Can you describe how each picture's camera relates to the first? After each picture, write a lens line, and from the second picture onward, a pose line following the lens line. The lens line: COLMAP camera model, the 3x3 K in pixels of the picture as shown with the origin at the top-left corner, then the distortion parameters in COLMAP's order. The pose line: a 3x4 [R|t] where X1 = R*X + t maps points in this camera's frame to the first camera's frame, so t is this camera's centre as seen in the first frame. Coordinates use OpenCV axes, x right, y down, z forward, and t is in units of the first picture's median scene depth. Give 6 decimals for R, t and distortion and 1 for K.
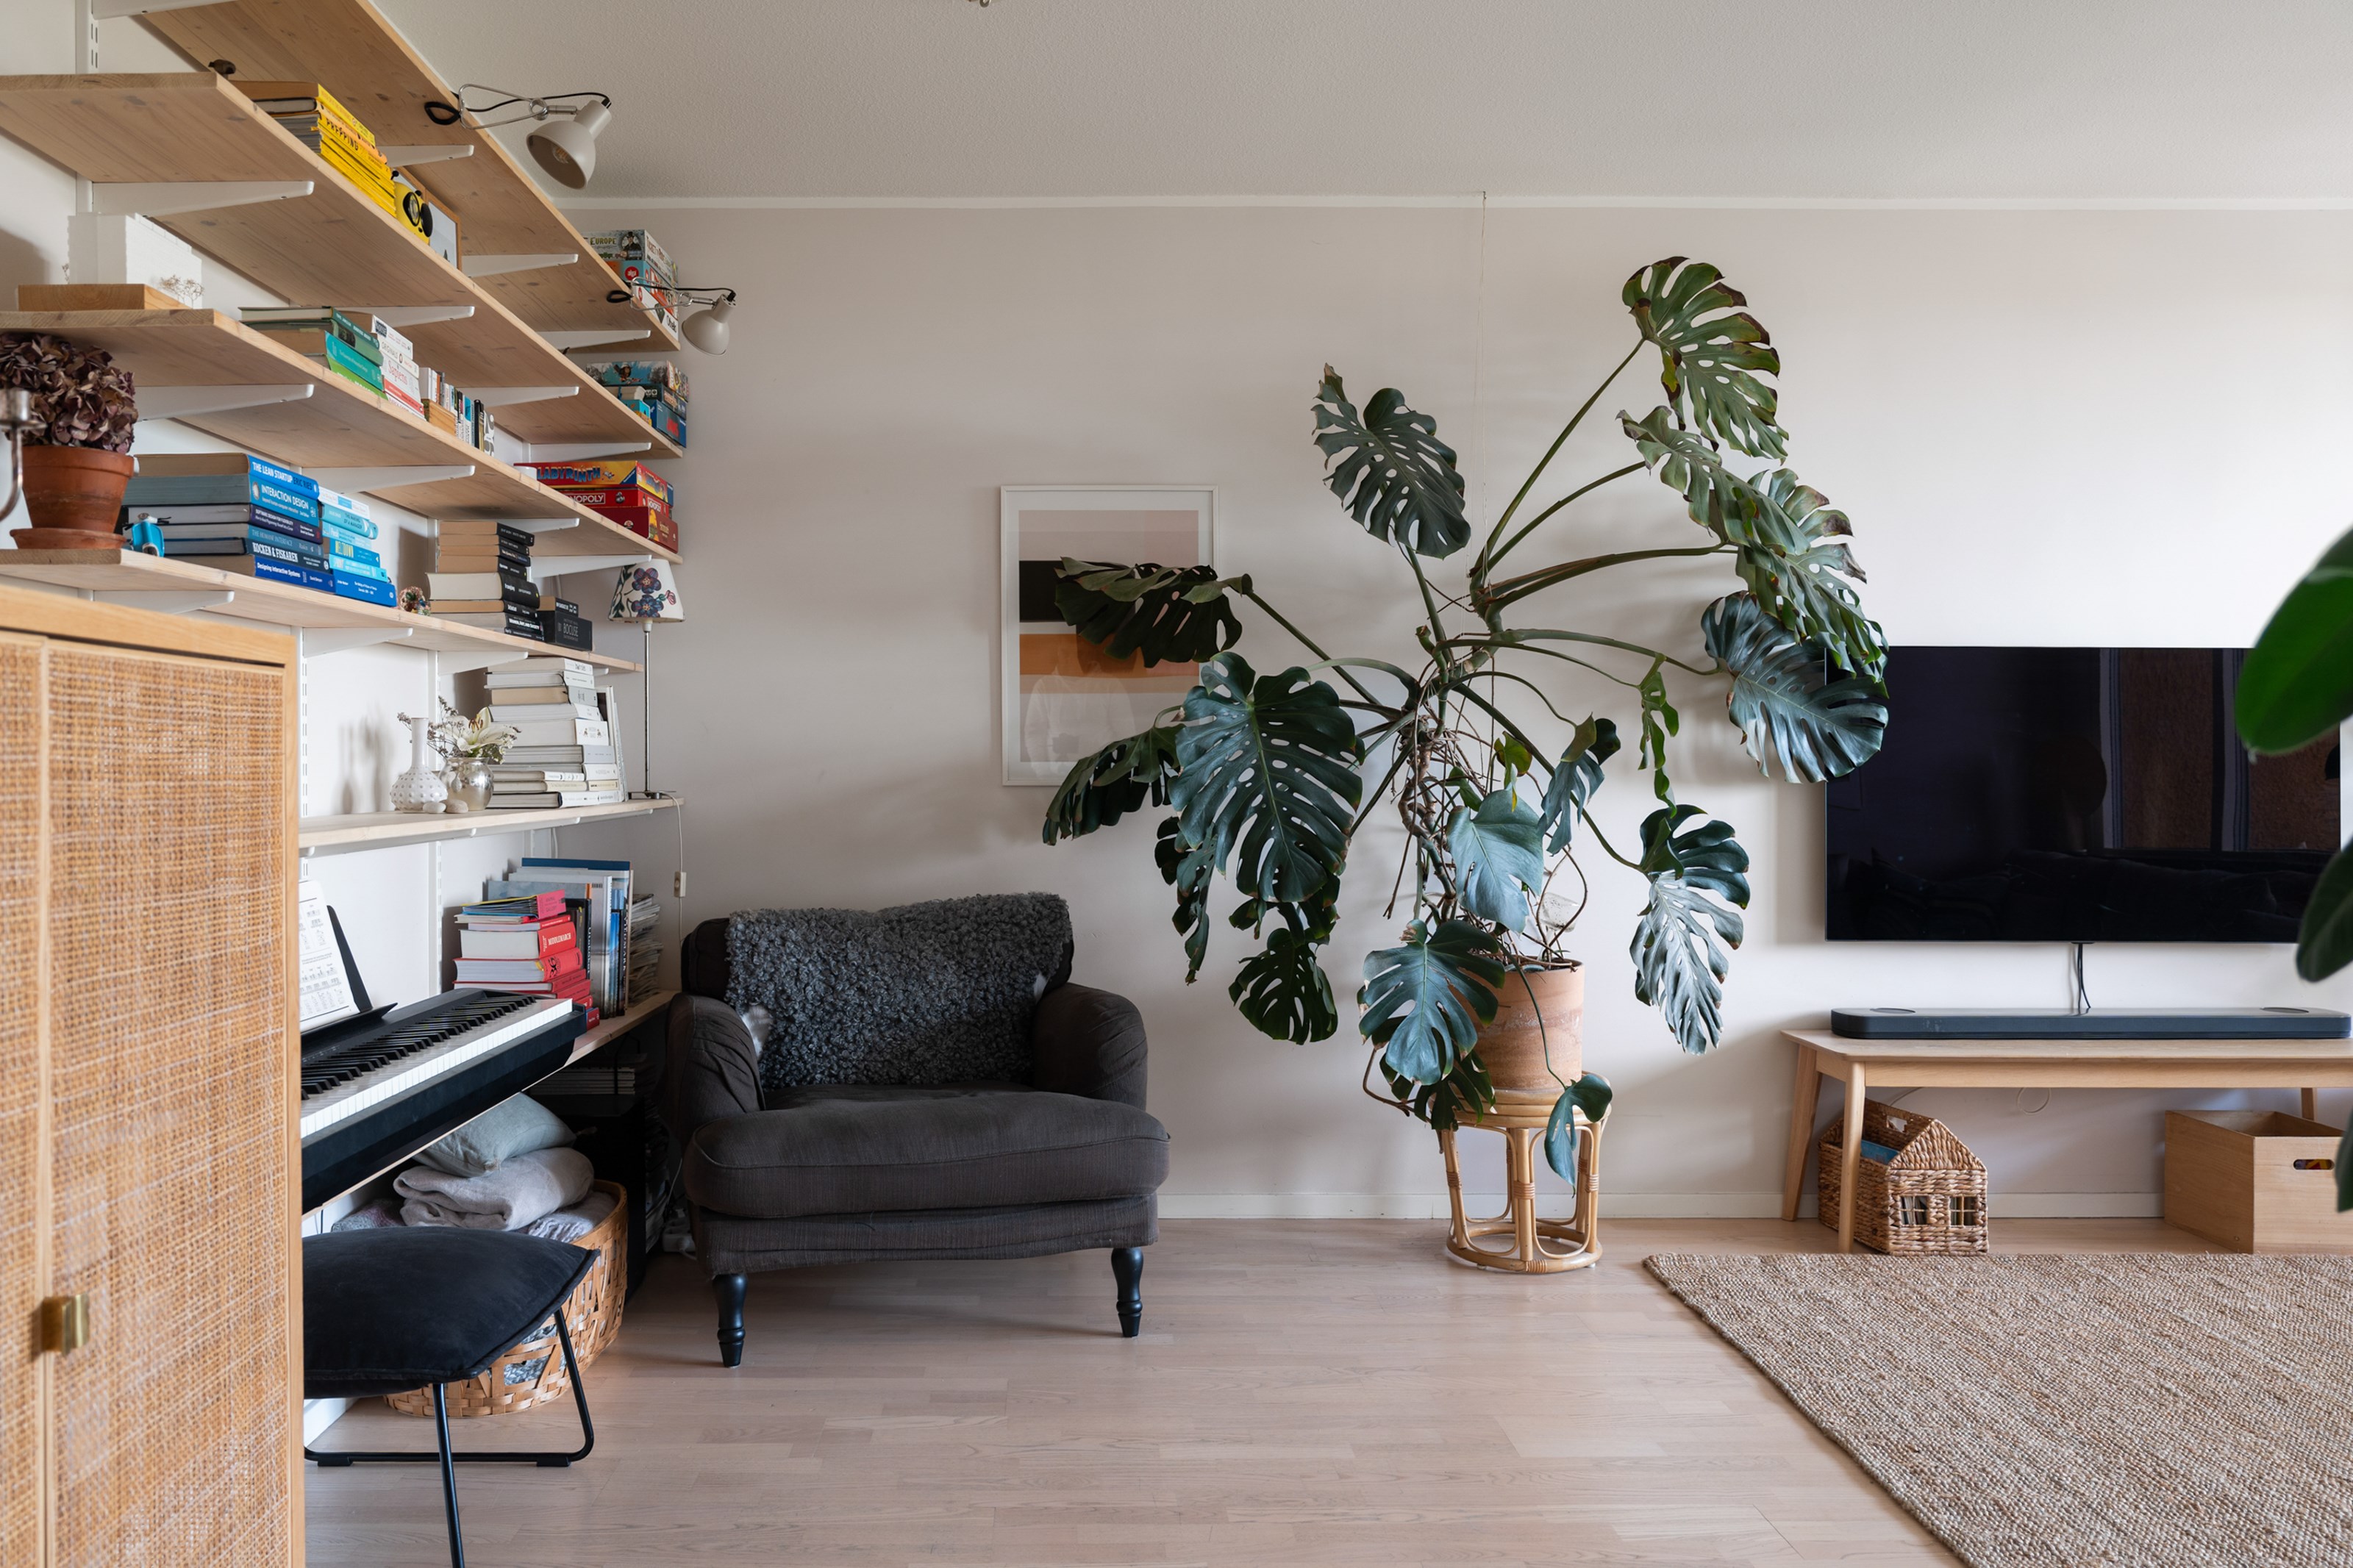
lens RADIAL K [[1843.5, 0, 1046.1], [0, 1843.5, 776.6], [0, 0, 1]] dist [0.002738, -0.000679]
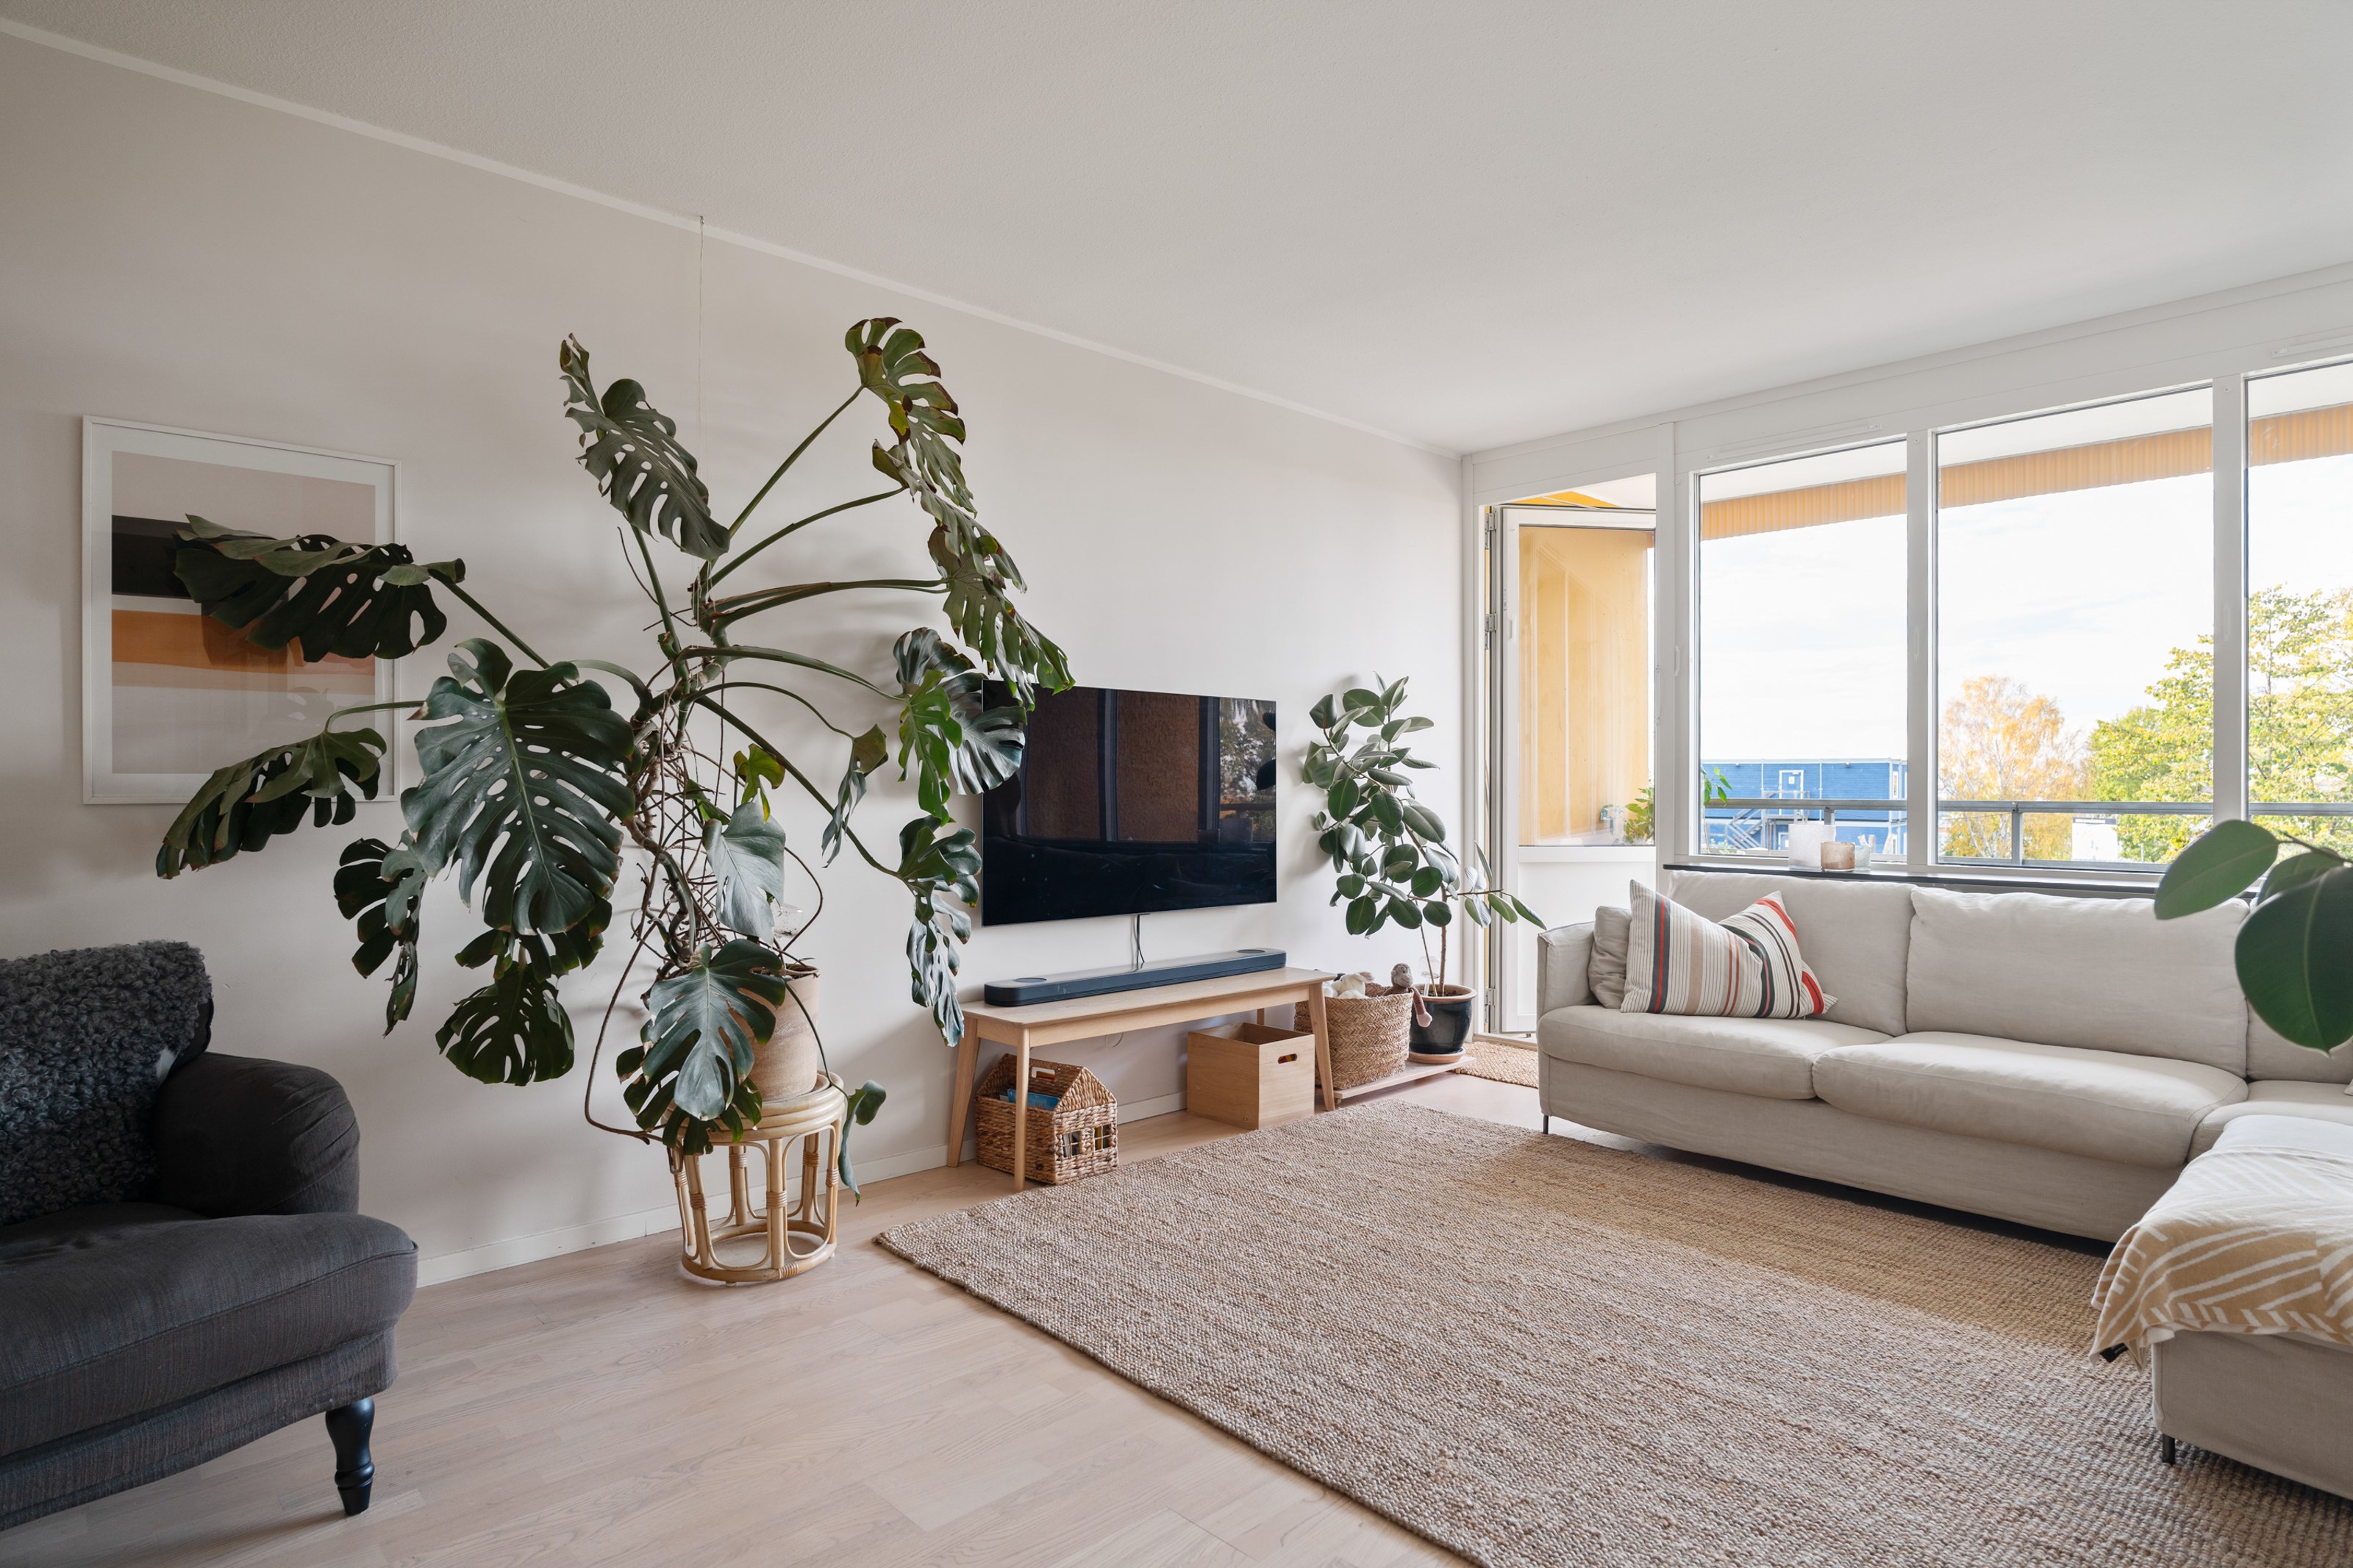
lens RADIAL K [[1291.3, 0, 1176.5], [0, 1291.3, 784.0], [0, 0, 1]] dist [-0.017845, 0.001954]
pose [[0.725640, 0.000251, 0.688075, -0.065001], [0.006324, 0.999955, -0.007034, 0.003541], [-0.688046, 0.009455, 0.725605, 0.331052]]
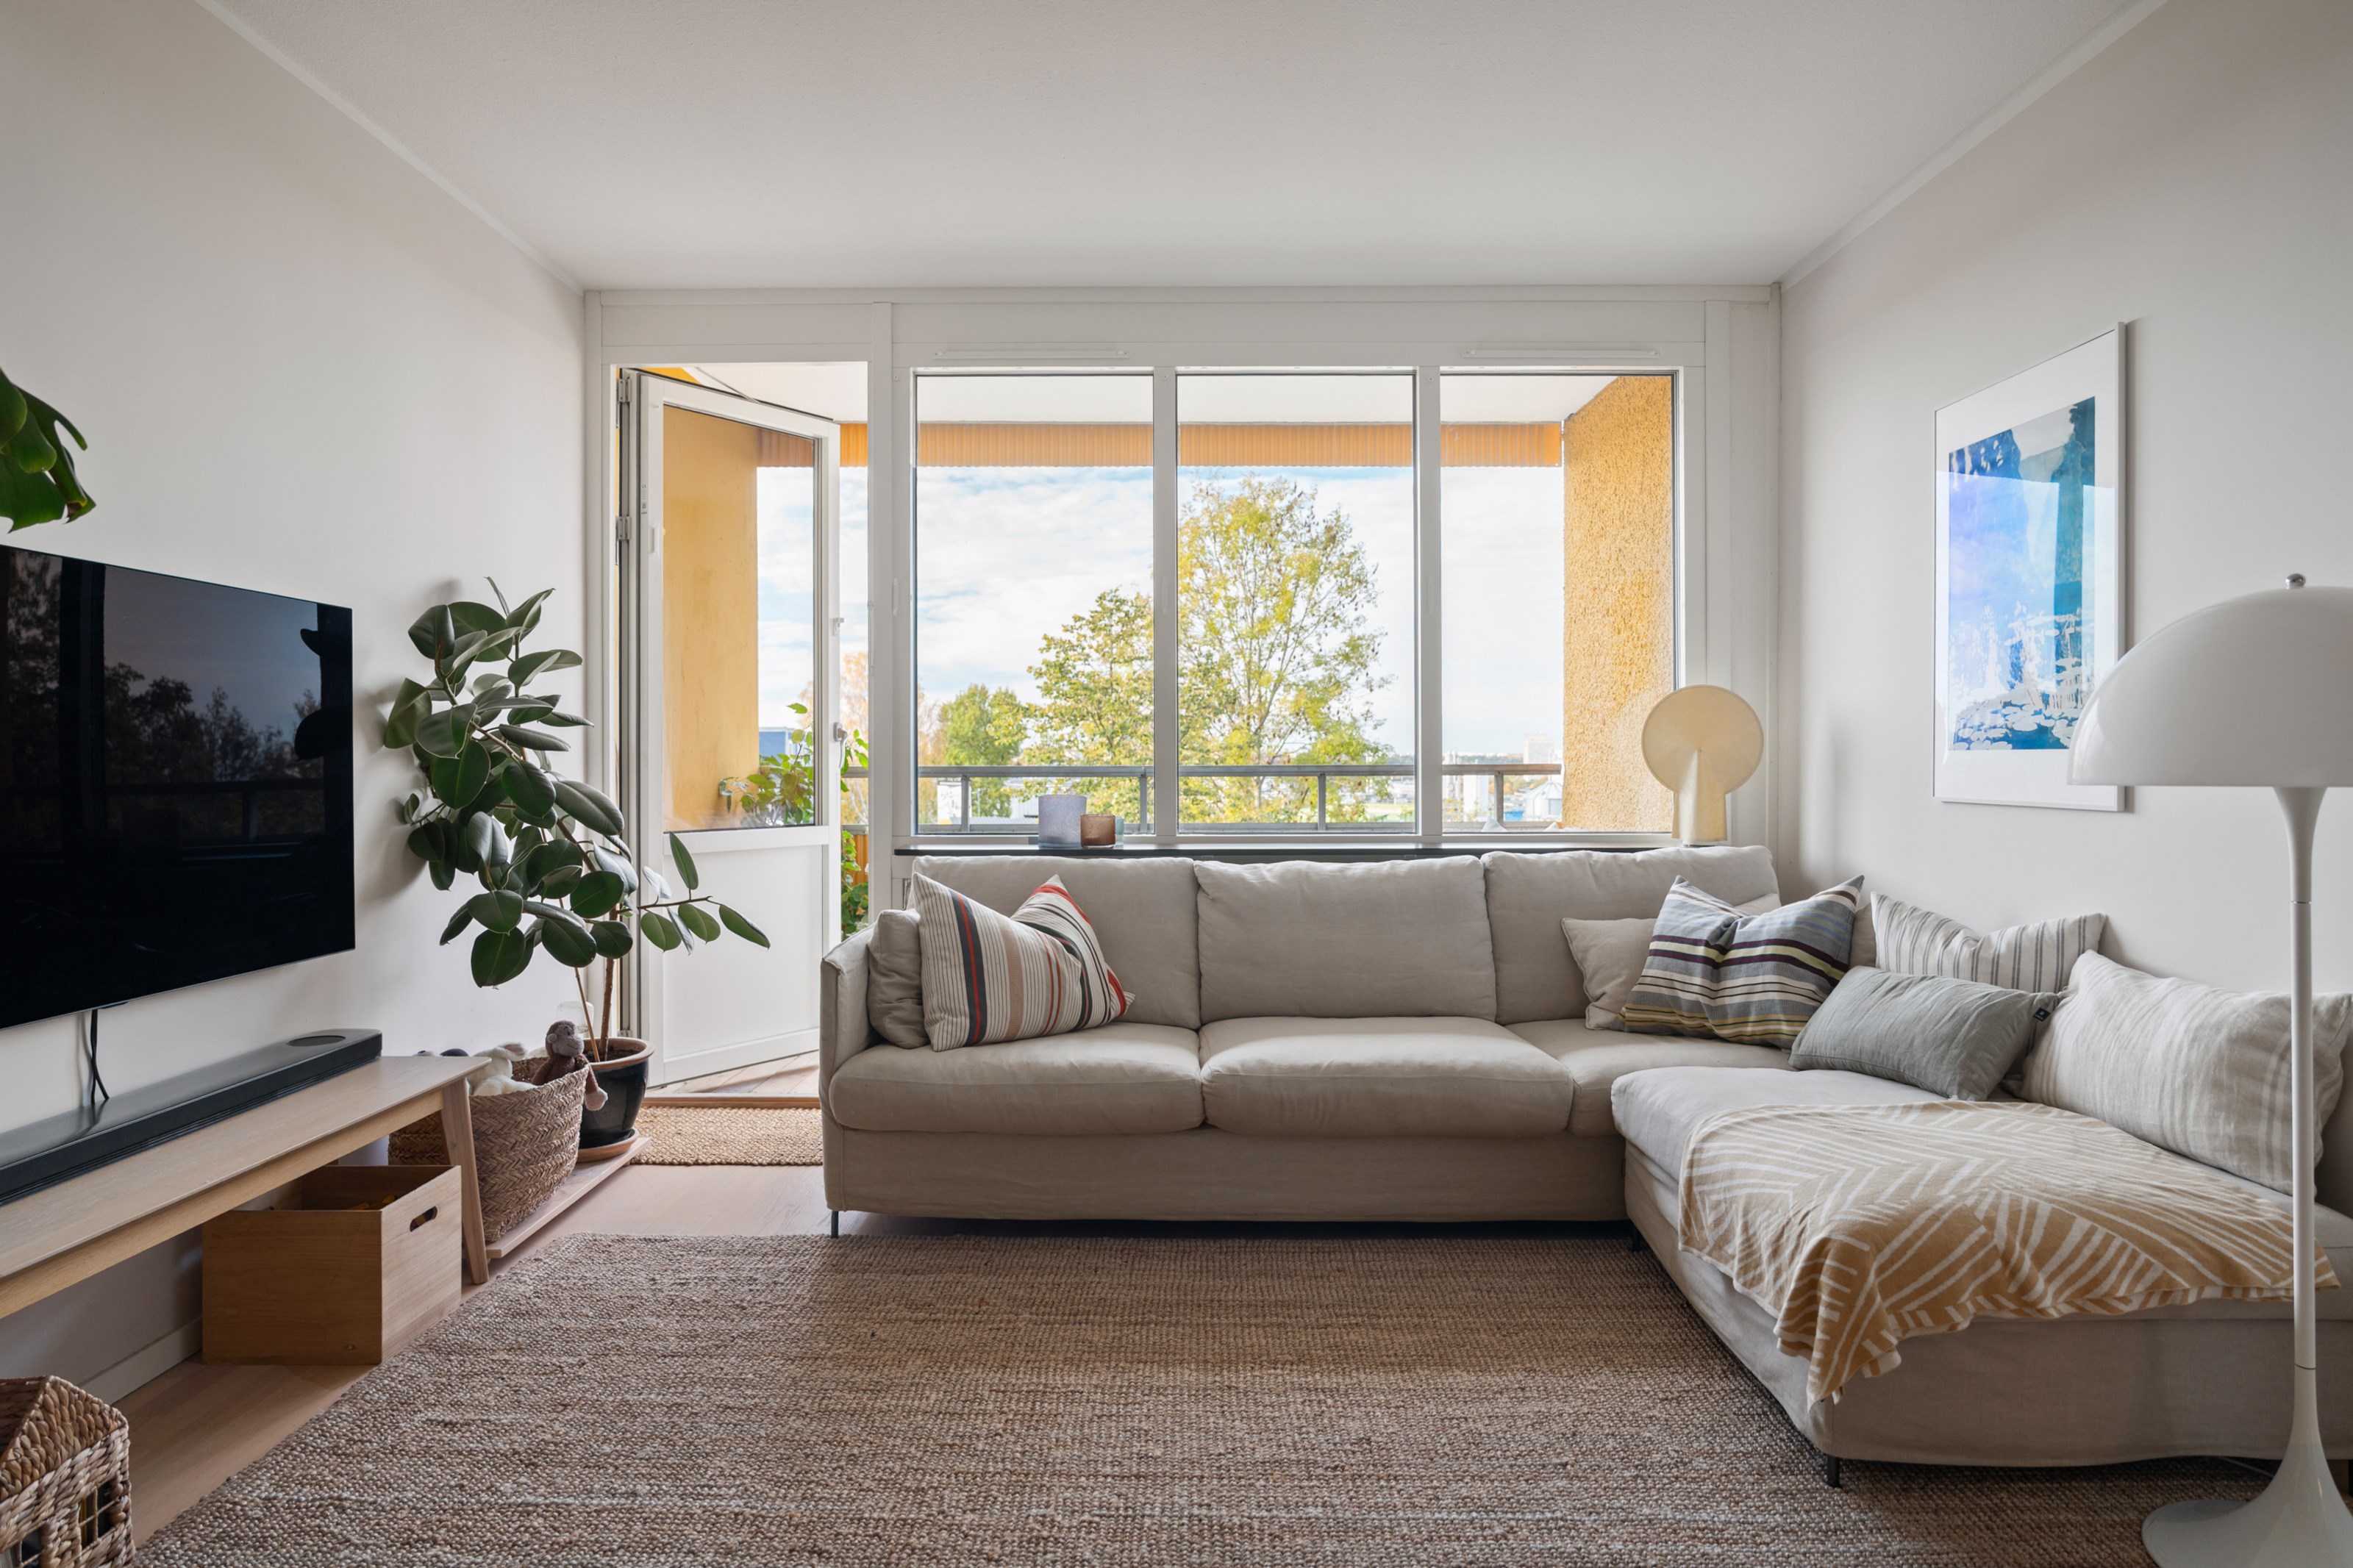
lens RADIAL K [[1335.1, 0, 1185.4], [0, 1335.1, 748.0], [0, 0, 1]] dist [-0.018157, 0.002564]
pose [[-0.003036, 0.002243, 0.999993, 0.086493], [0.012204, 0.999923, -0.002206, 0.002320], [-0.999921, 0.012197, -0.003063, 0.657837]]
